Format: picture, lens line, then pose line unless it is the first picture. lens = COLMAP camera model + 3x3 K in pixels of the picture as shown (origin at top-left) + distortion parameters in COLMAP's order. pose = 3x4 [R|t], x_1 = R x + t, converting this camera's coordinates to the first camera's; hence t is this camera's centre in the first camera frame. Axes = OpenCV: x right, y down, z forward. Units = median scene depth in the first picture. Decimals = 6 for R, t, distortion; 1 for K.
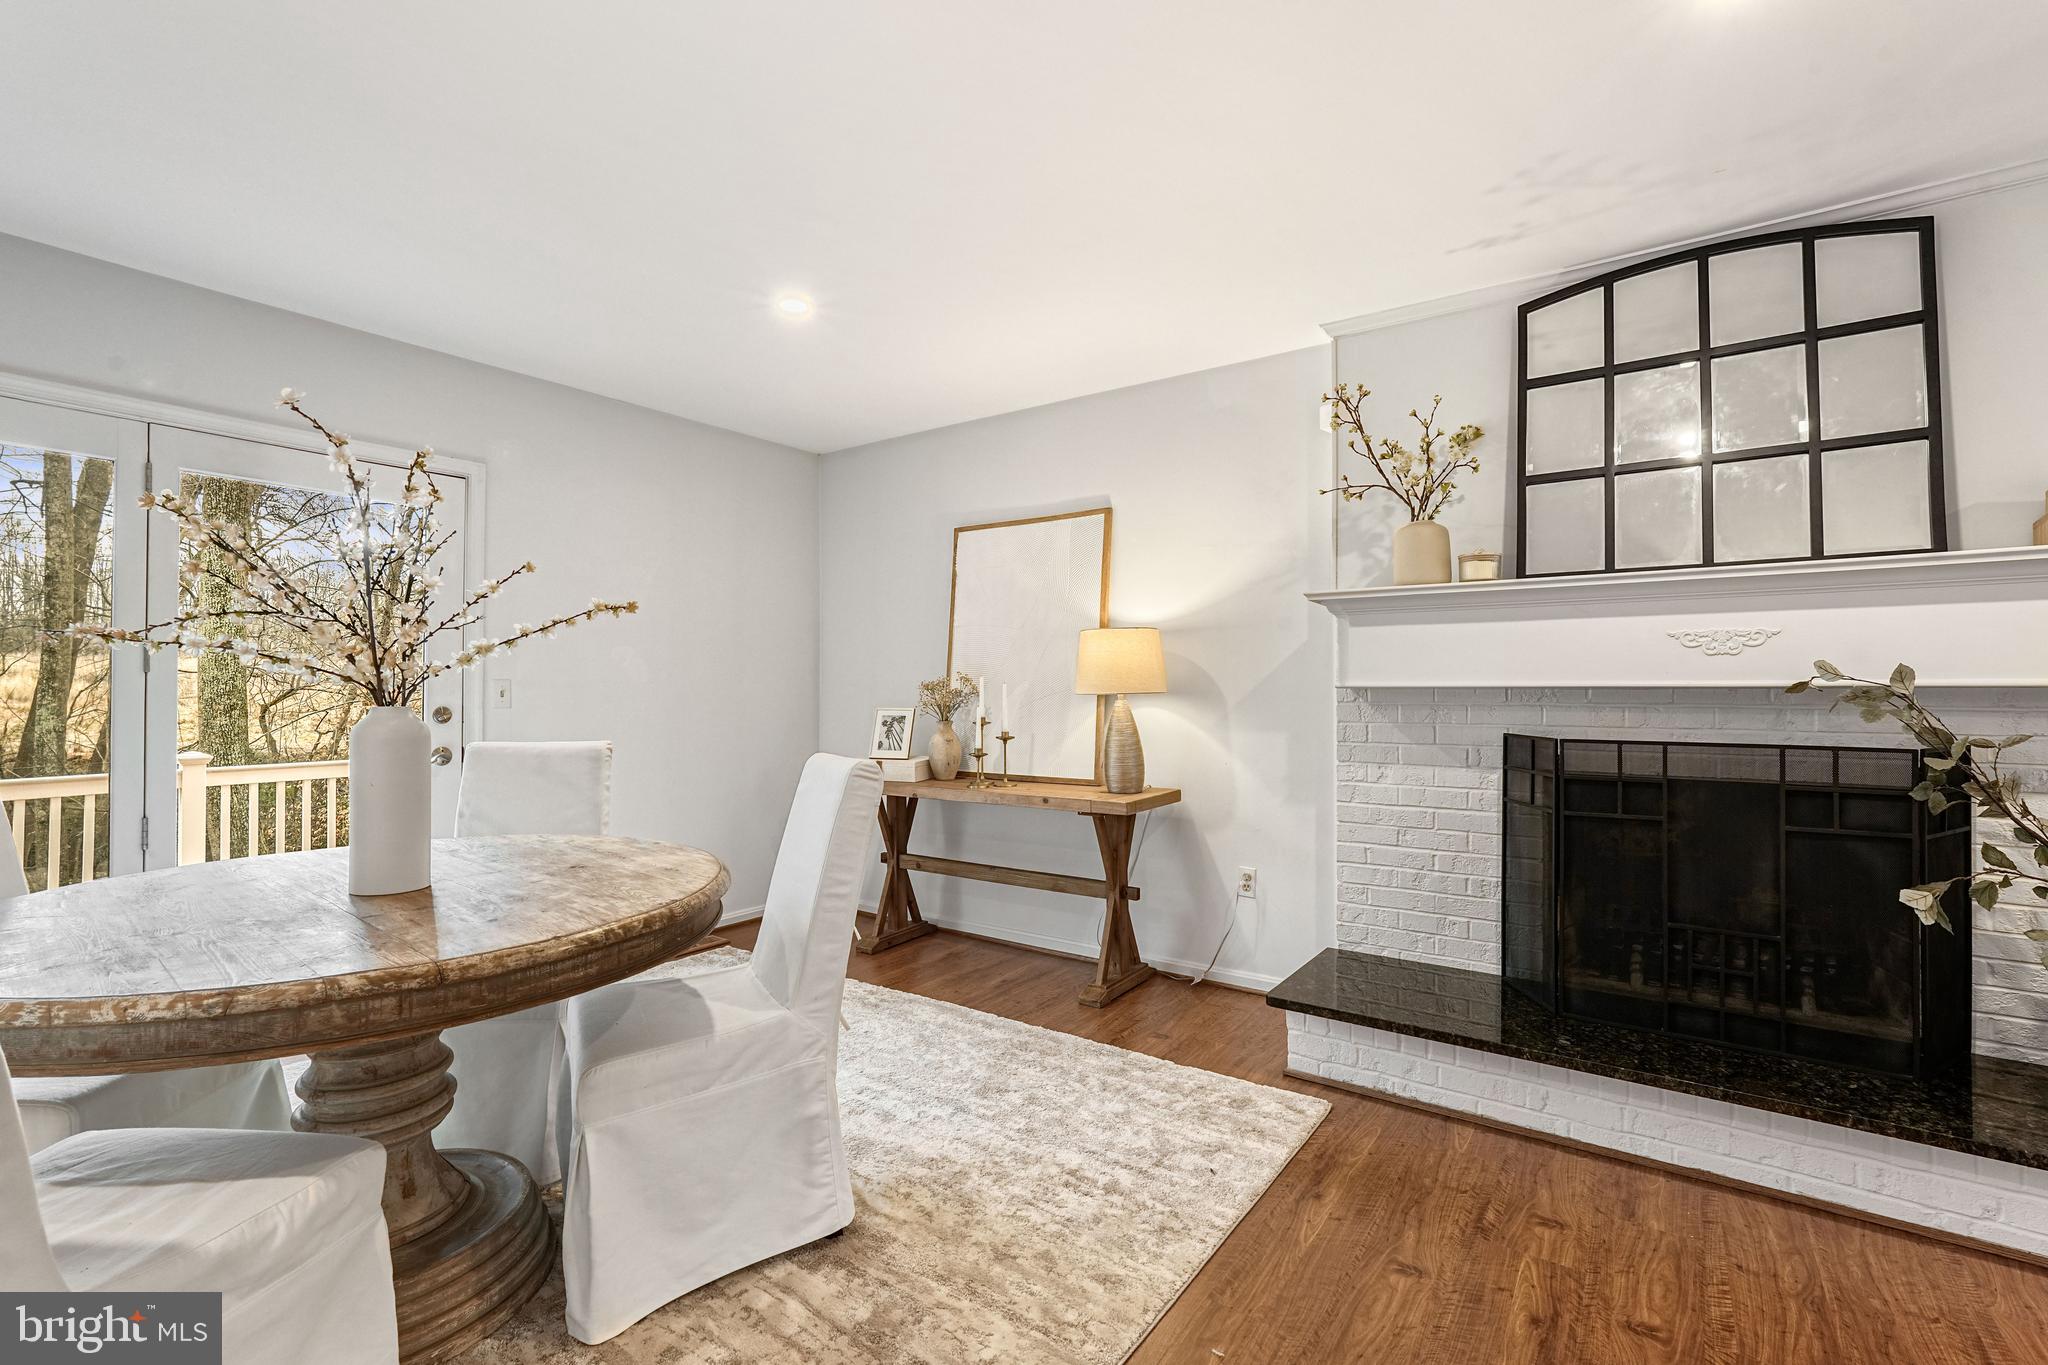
lens RADIAL K [[905.4, 0, 1020.7], [0, 905.4, 682.2], [0, 0, 1]] dist [-0.013991, 0.007294]
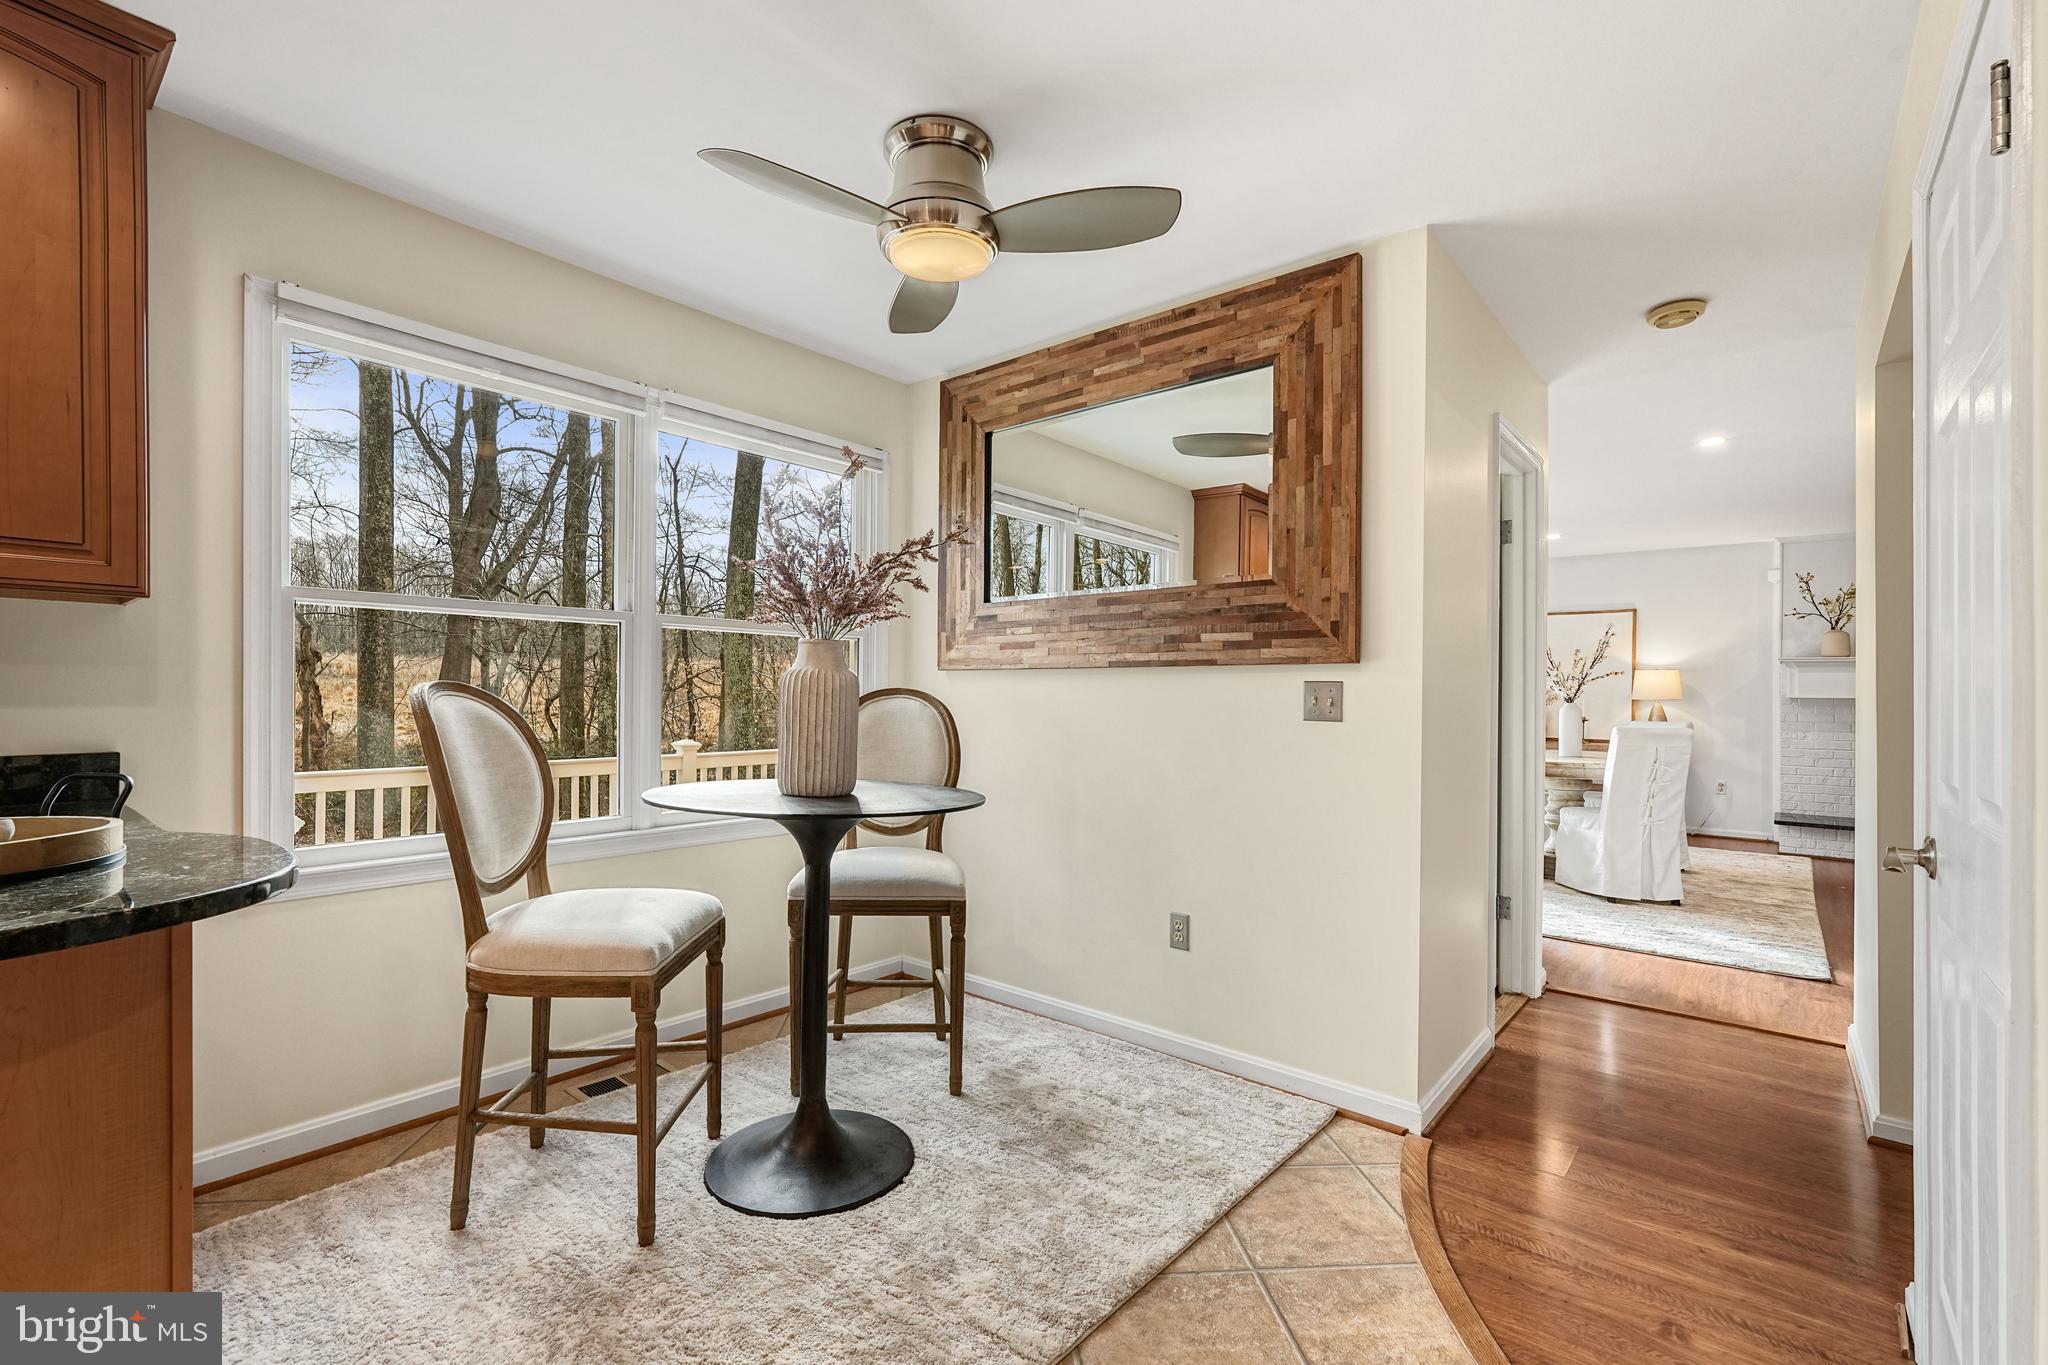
lens RADIAL K [[905.4, 0, 1032.8], [0, 905.4, 698.5], [0, 0, 1]] dist [-0.013991, 0.007294]
pose [[0.997038, 0.004885, -0.076750, -1.590394], [-0.003956, 0.999917, 0.012258, -0.015579], [0.076804, -0.011918, 0.996975, -1.645848]]
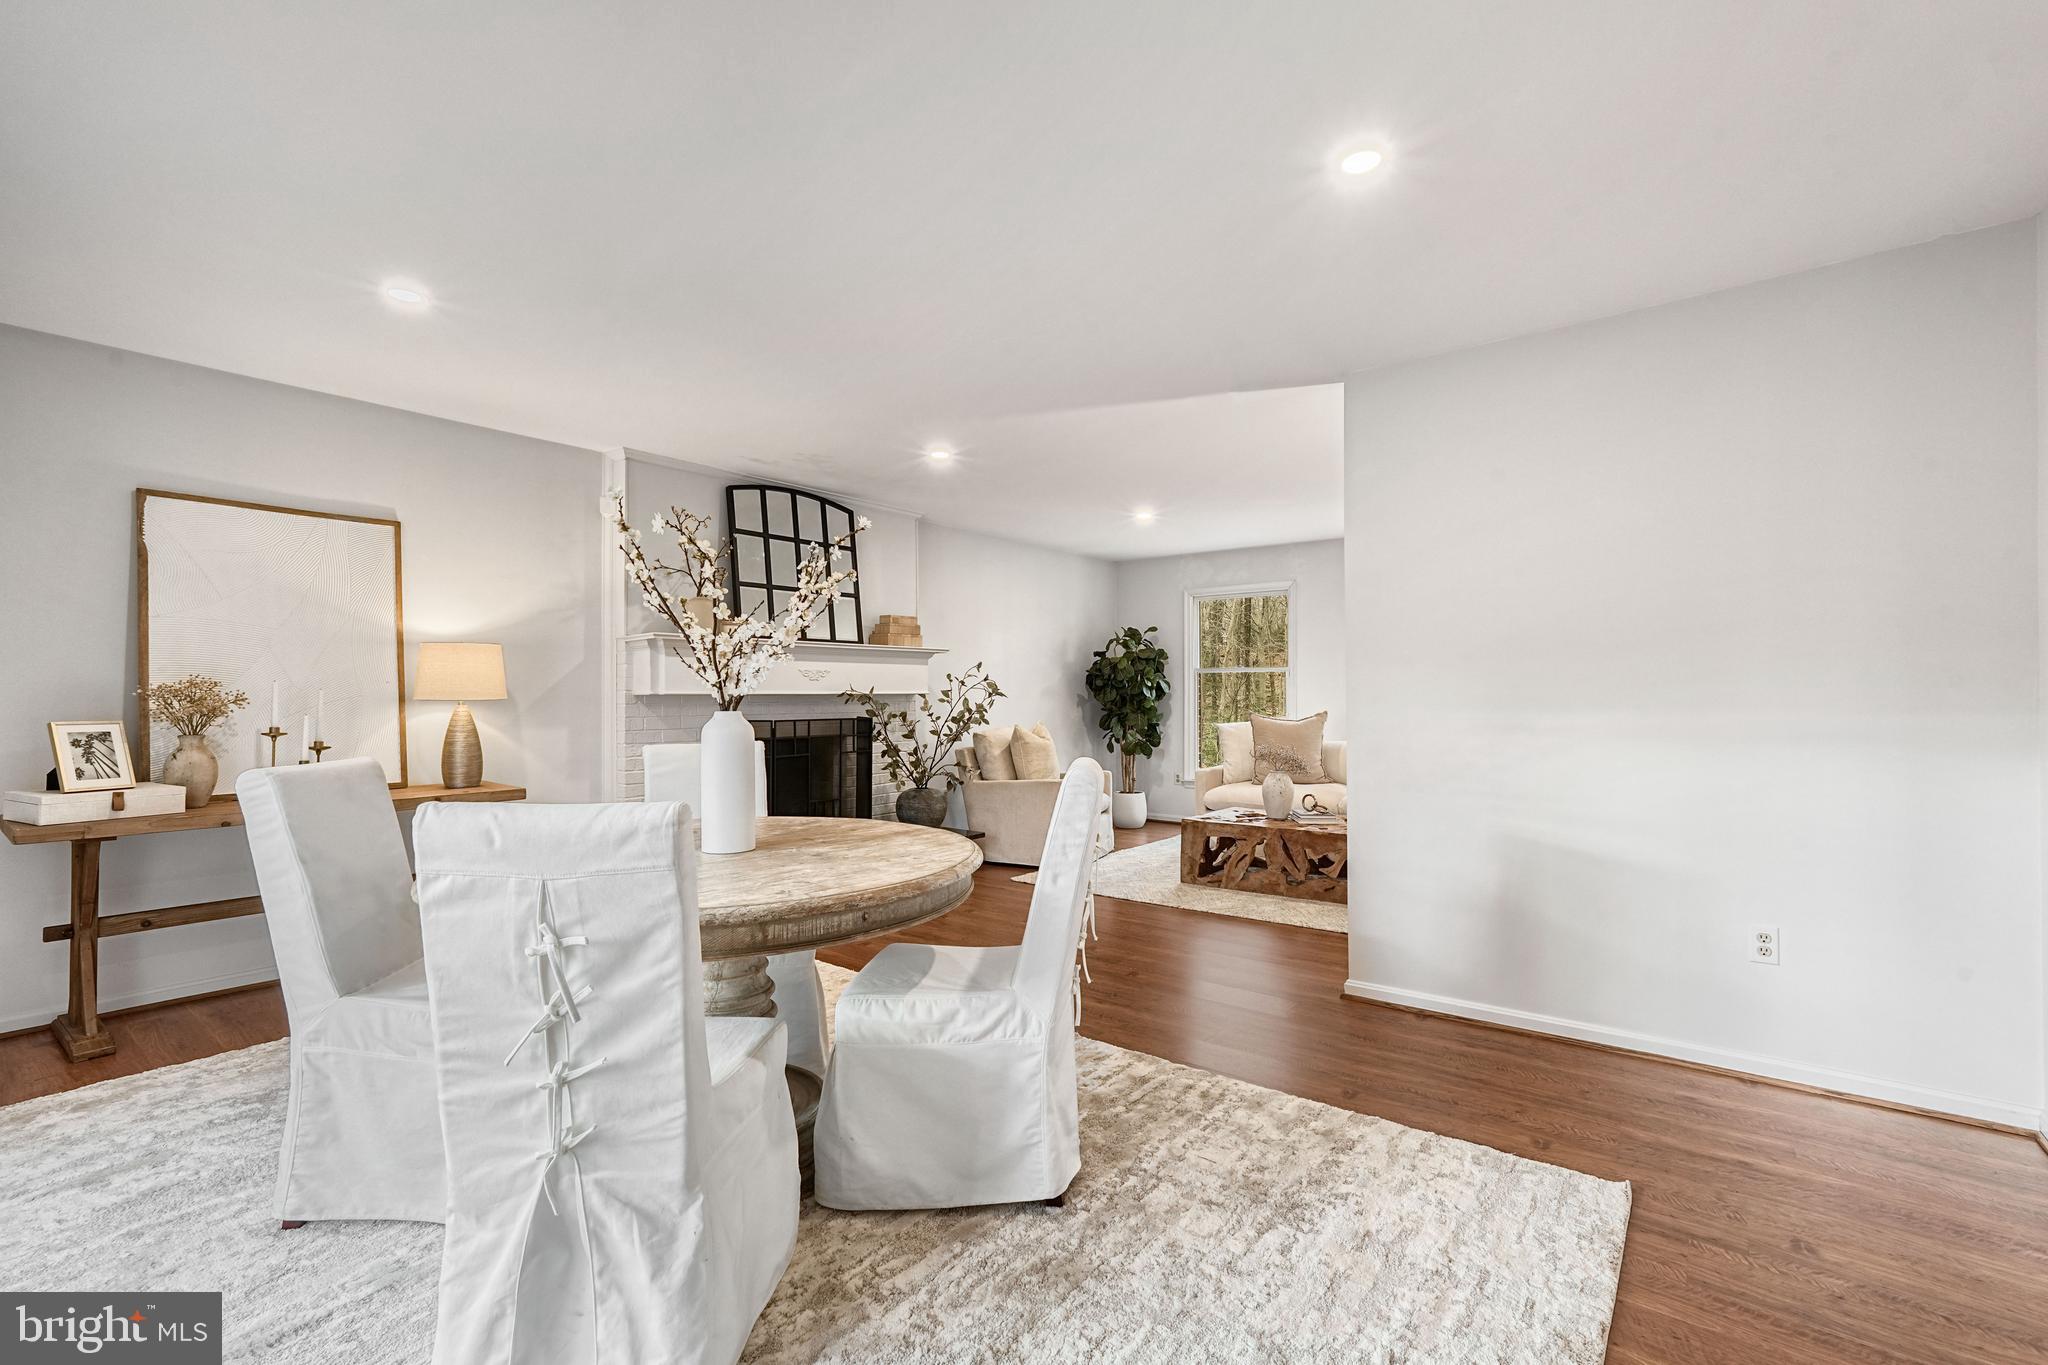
lens RADIAL K [[905.4, 0, 1017.4], [0, 905.4, 692.6], [0, 0, 1]] dist [-0.013991, 0.007294]
pose [[0.052821, -0.000566, 0.998604, -1.293596], [-0.009951, 0.999950, 0.001093, -0.005477], [-0.998554, -0.009995, 0.052813, 0.328778]]
